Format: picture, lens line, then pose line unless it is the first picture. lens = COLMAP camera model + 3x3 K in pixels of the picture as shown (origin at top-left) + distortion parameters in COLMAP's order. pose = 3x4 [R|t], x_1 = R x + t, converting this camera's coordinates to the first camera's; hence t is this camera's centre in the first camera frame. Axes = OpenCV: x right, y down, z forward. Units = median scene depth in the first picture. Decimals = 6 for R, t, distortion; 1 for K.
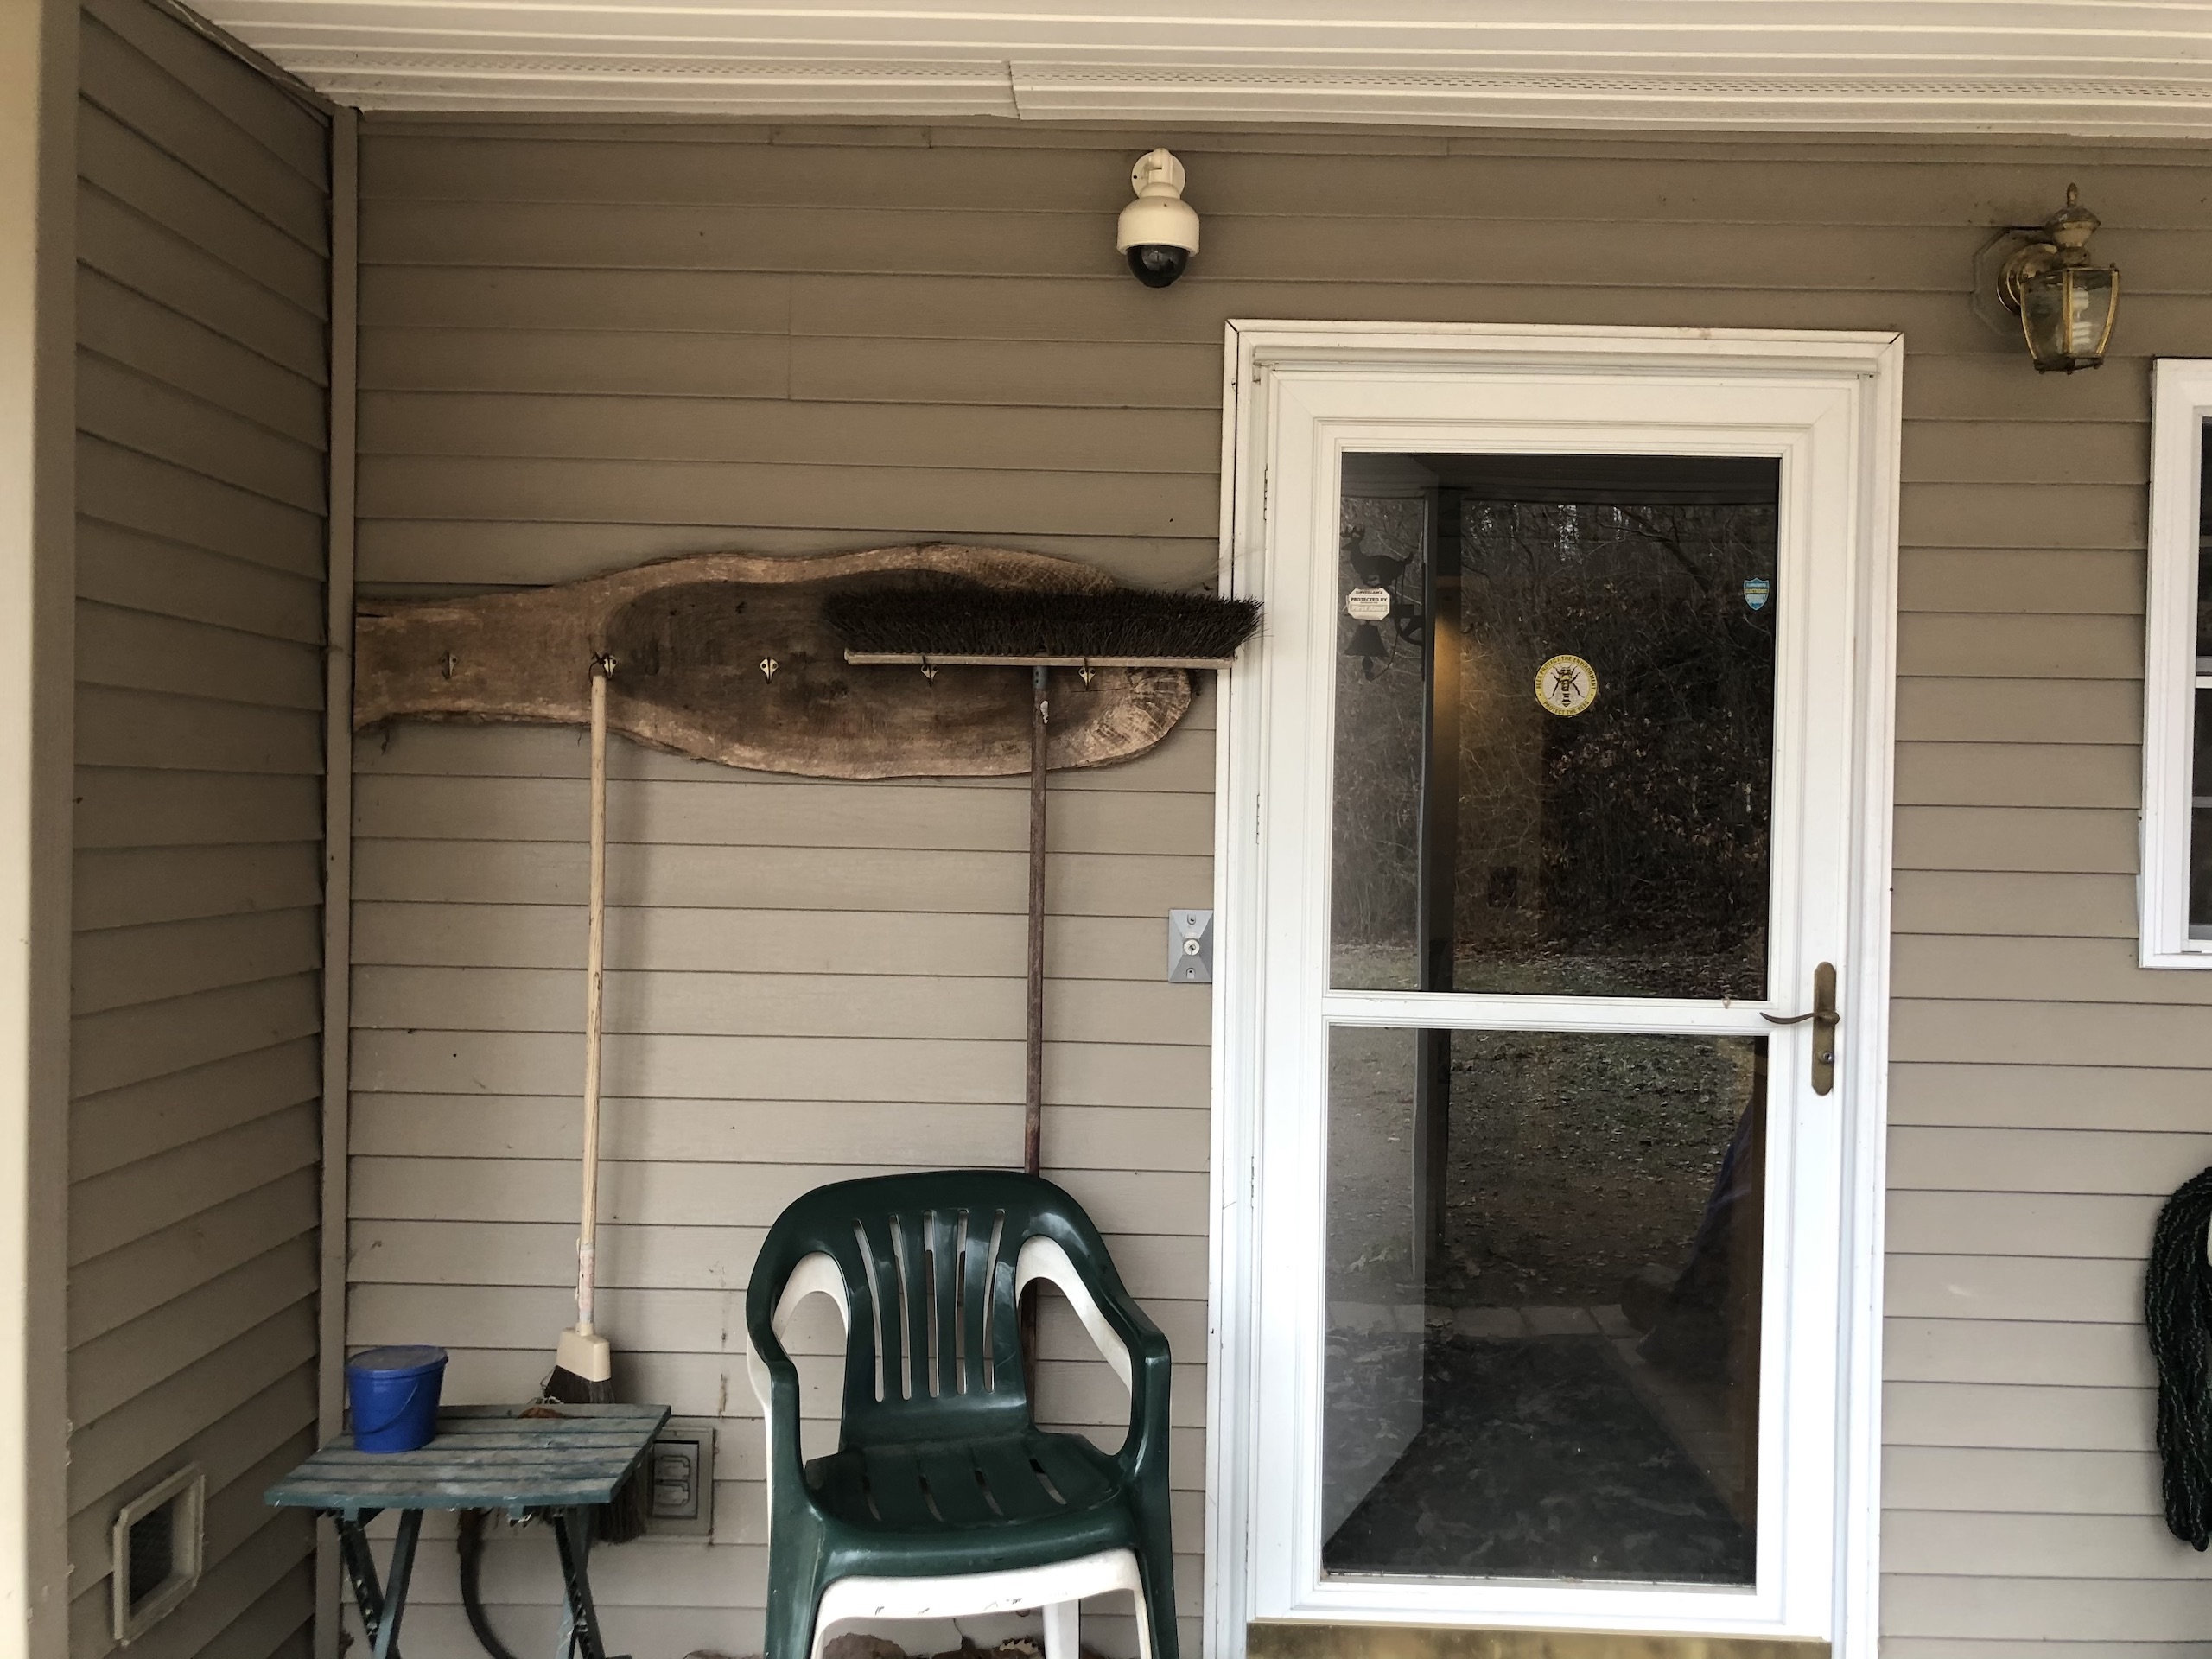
lens RADIAL K [[1808.1, 0, 1106.2], [0, 1808.1, 812.8], [0, 0, 1]] dist [0.060147, -0.070632]
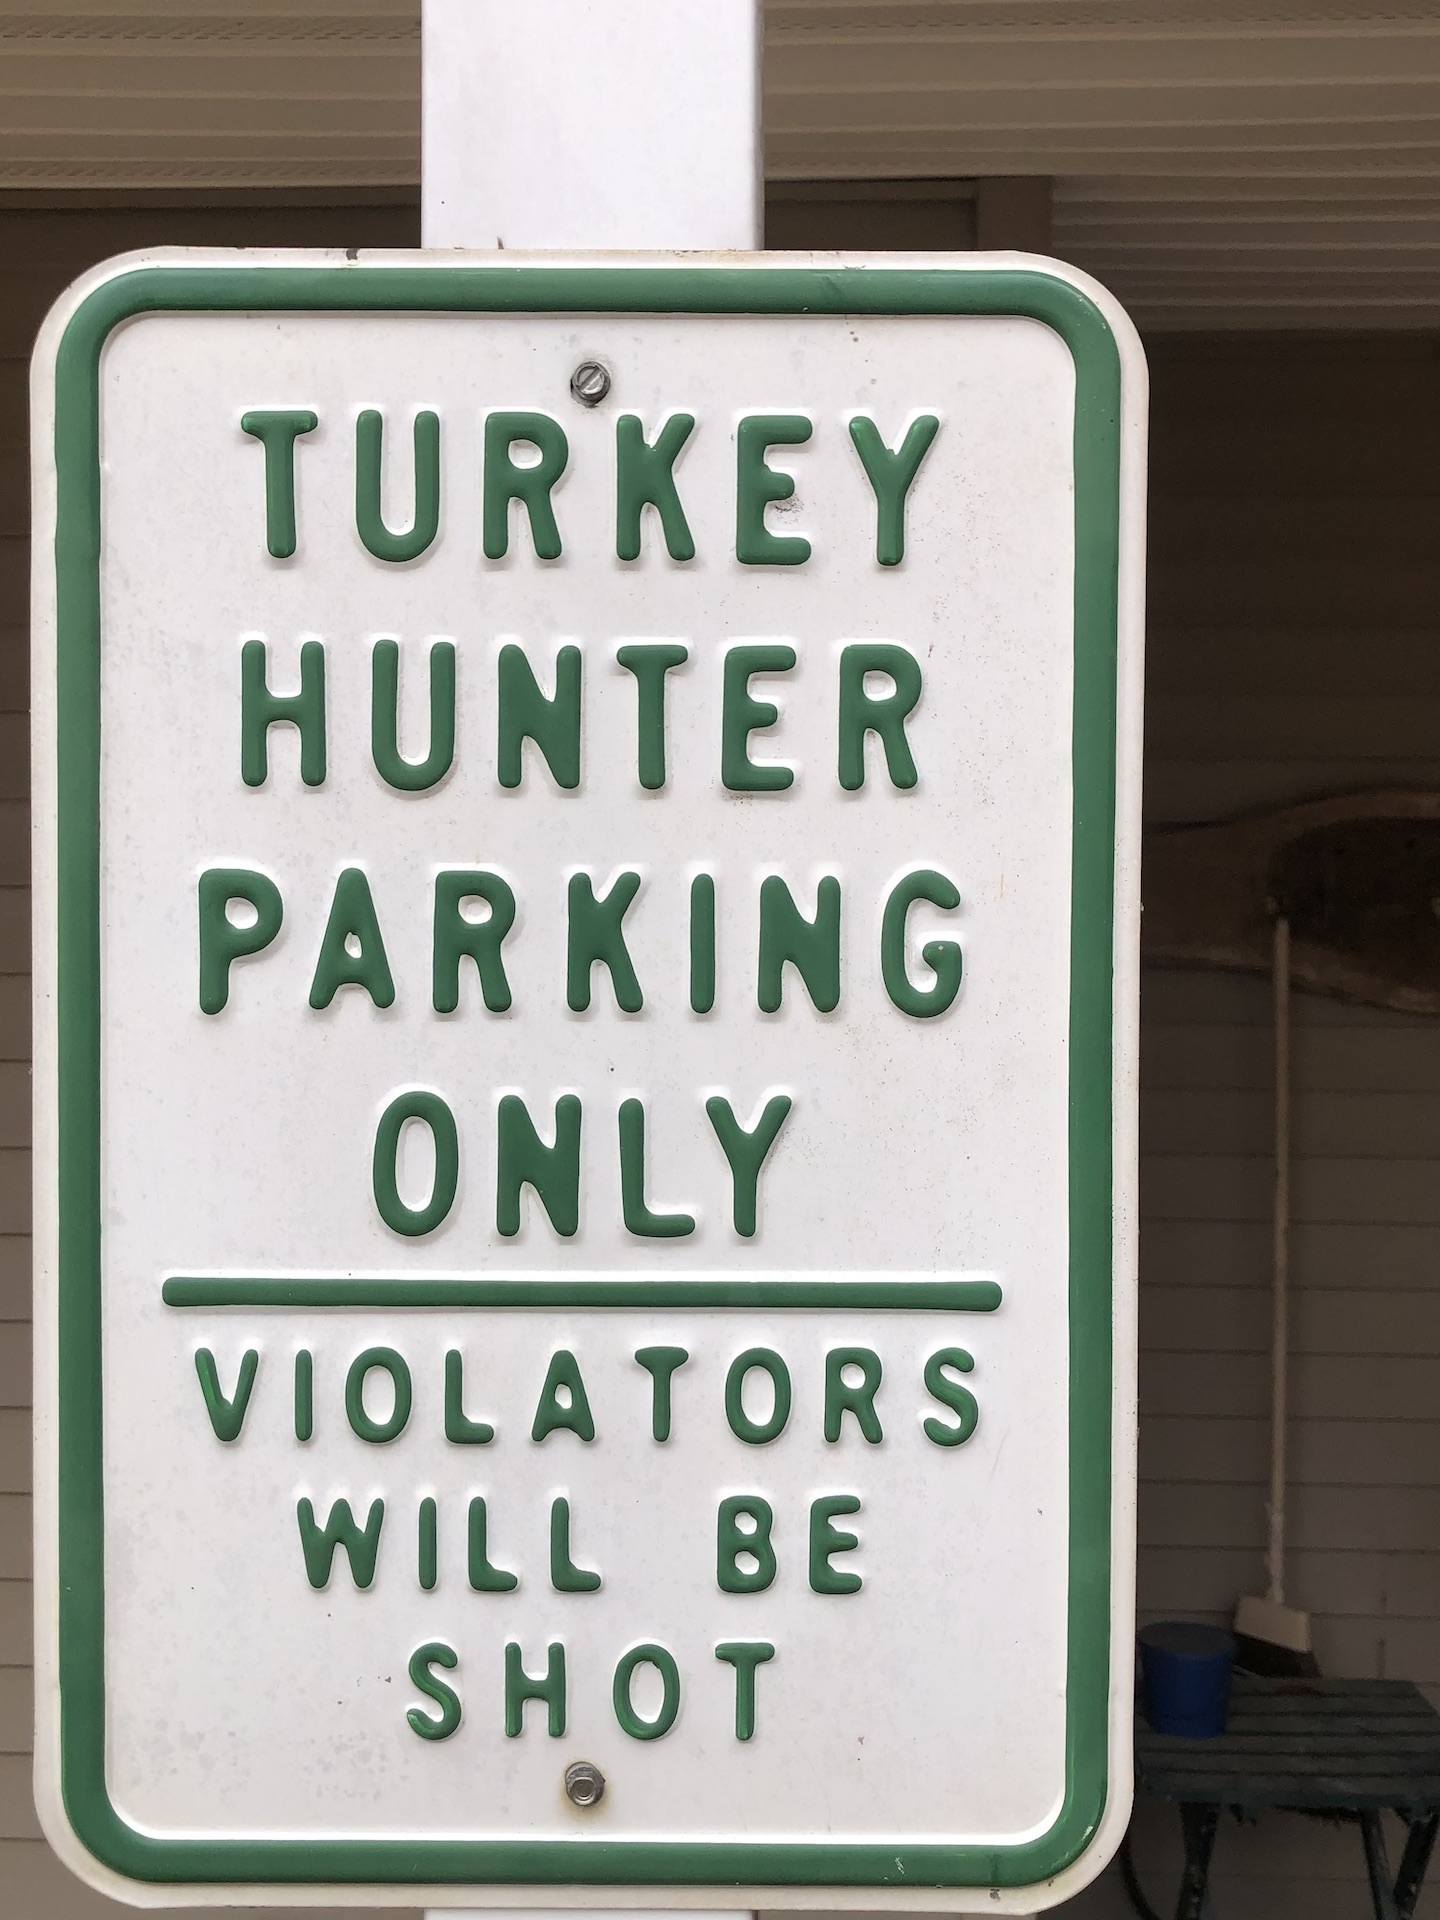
lens RADIAL K [[1877.4, 0, 735.9], [0, 1877.4, 963.2], [0, 0, 1]] dist [0.048617, 0.000000]
pose [[0.999497, -0.015311, -0.027776, -0.534473], [0.015729, 0.999765, 0.014909, -0.071366], [0.027542, -0.015339, 0.999503, -0.008749]]
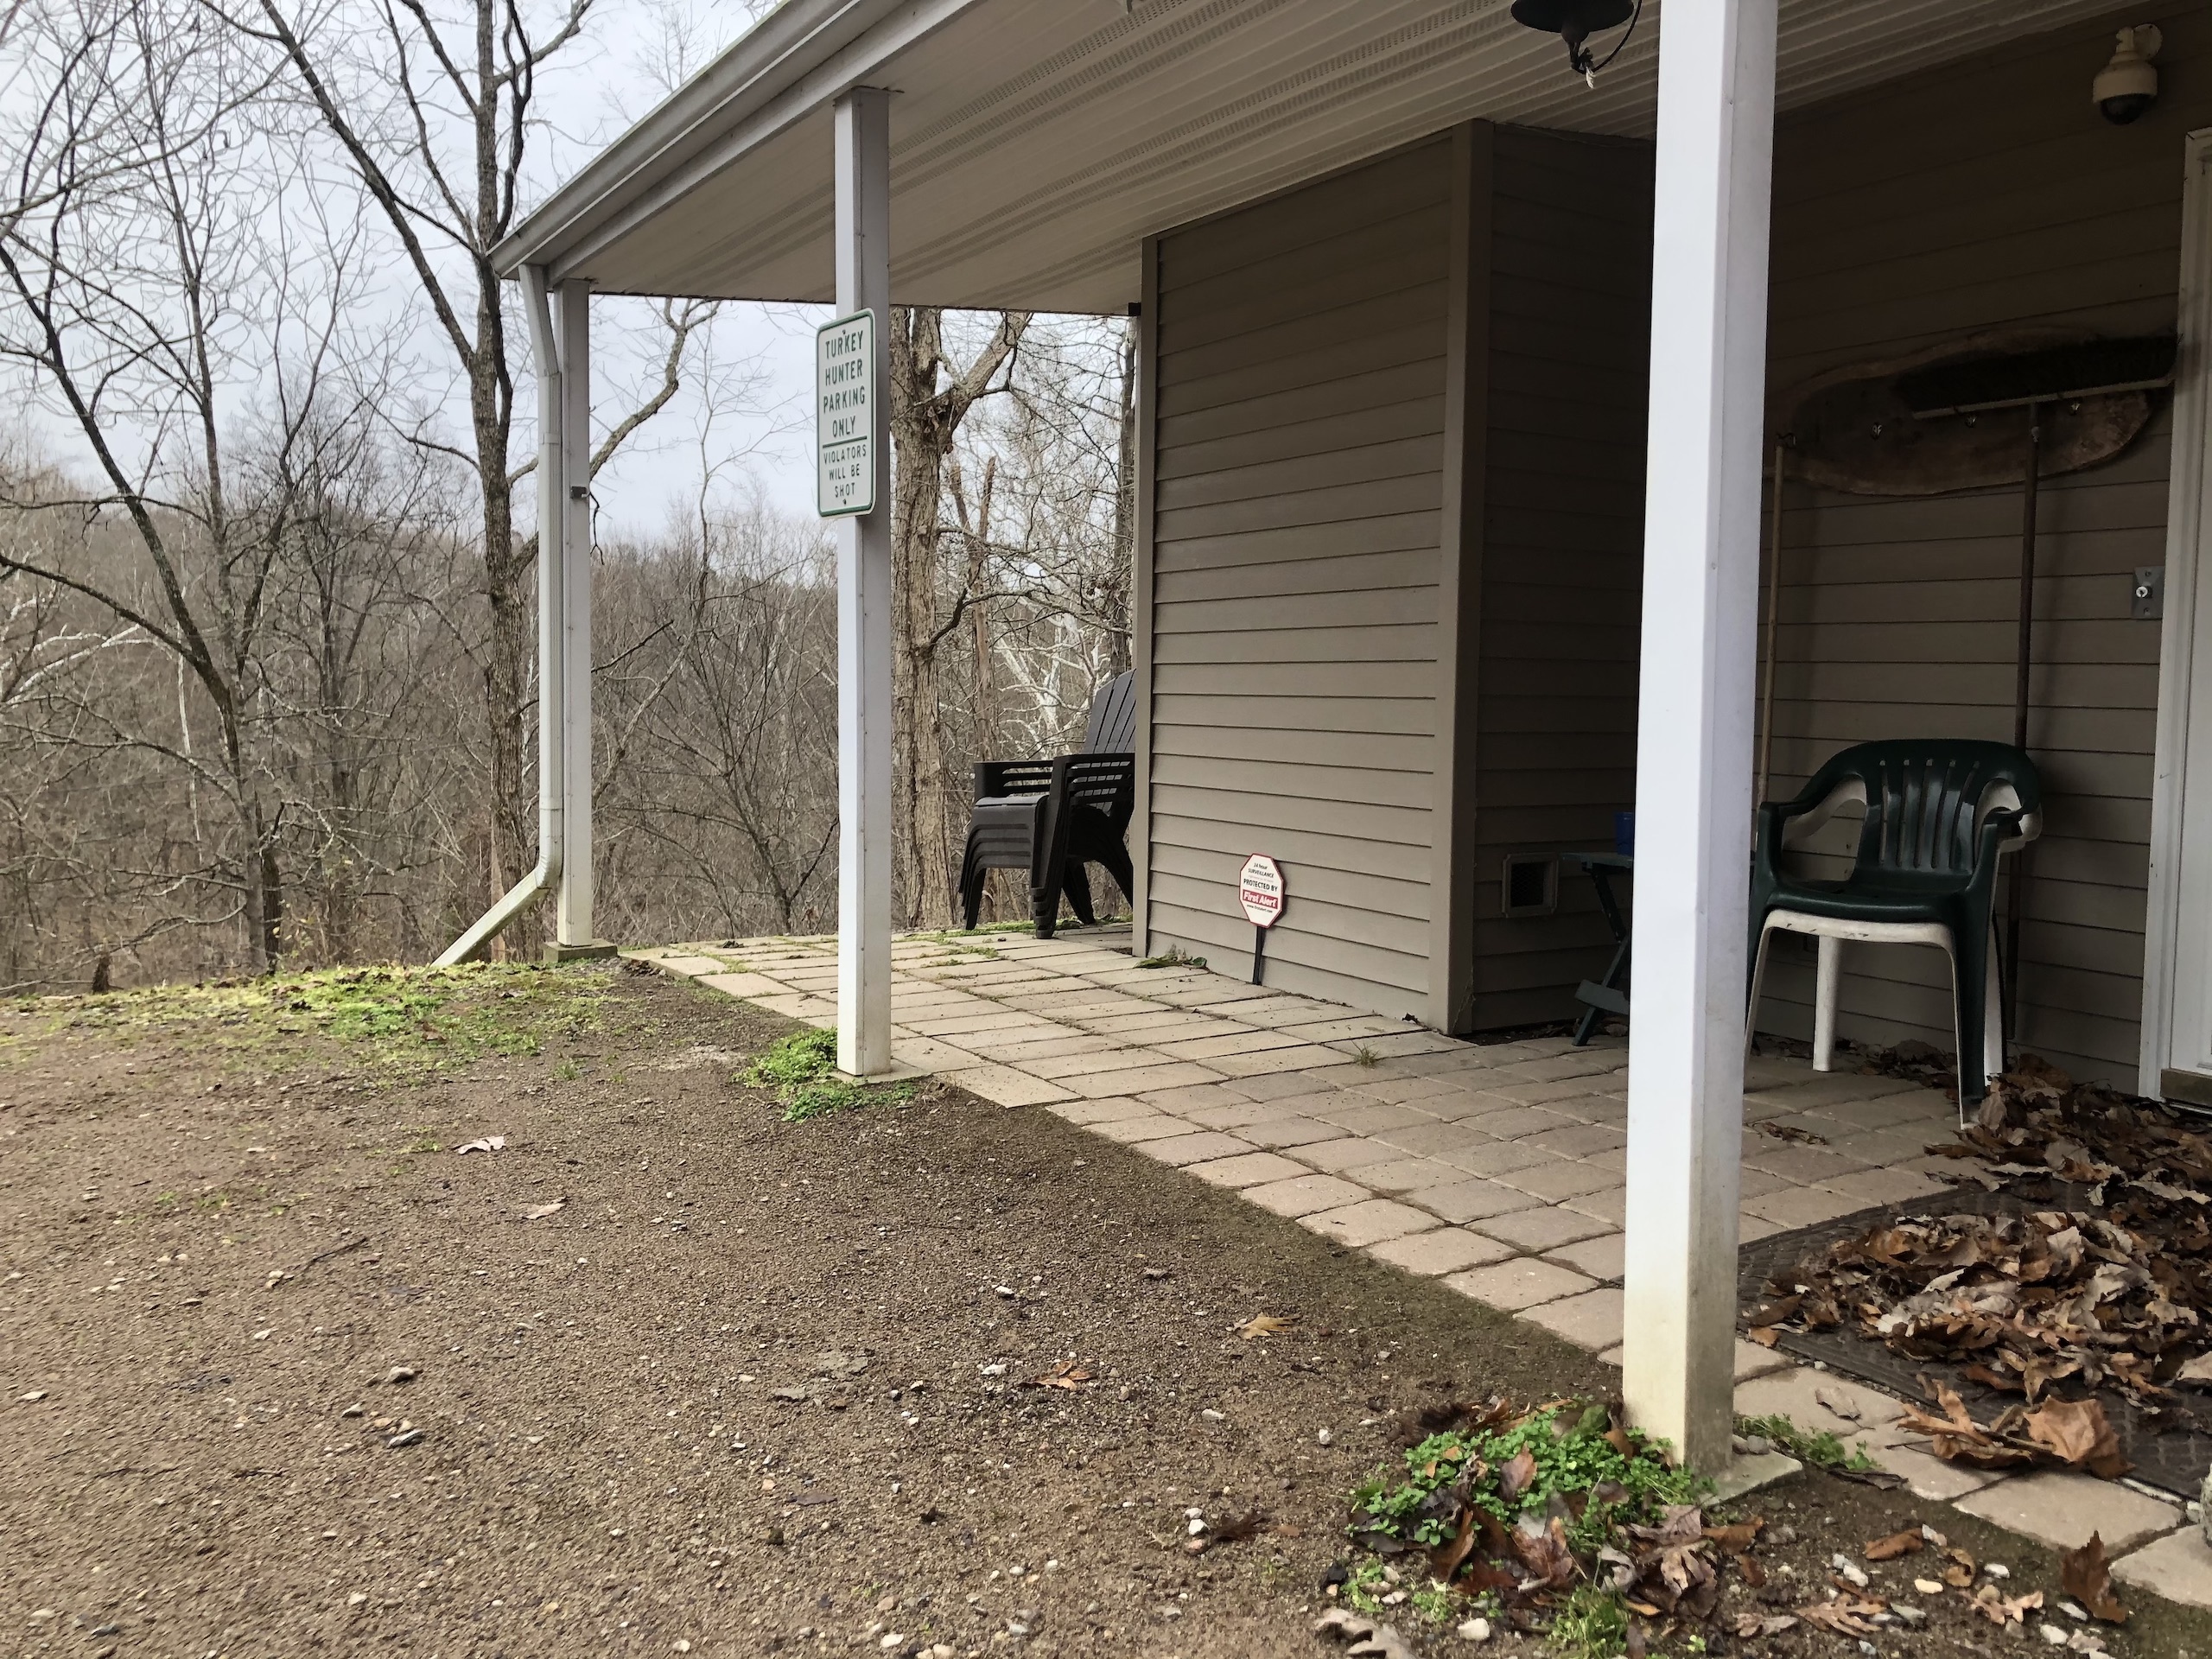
lens RADIAL K [[1808.1, 0, 1106.3], [0, 1808.1, 822.6], [0, 0, 1]] dist [0.060147, -0.070632]
pose [[0.542518, 0.055554, -0.838205, 0.817503], [-0.014723, 0.998286, 0.056635, 0.185893], [0.839915, -0.018385, 0.542407, -0.455762]]
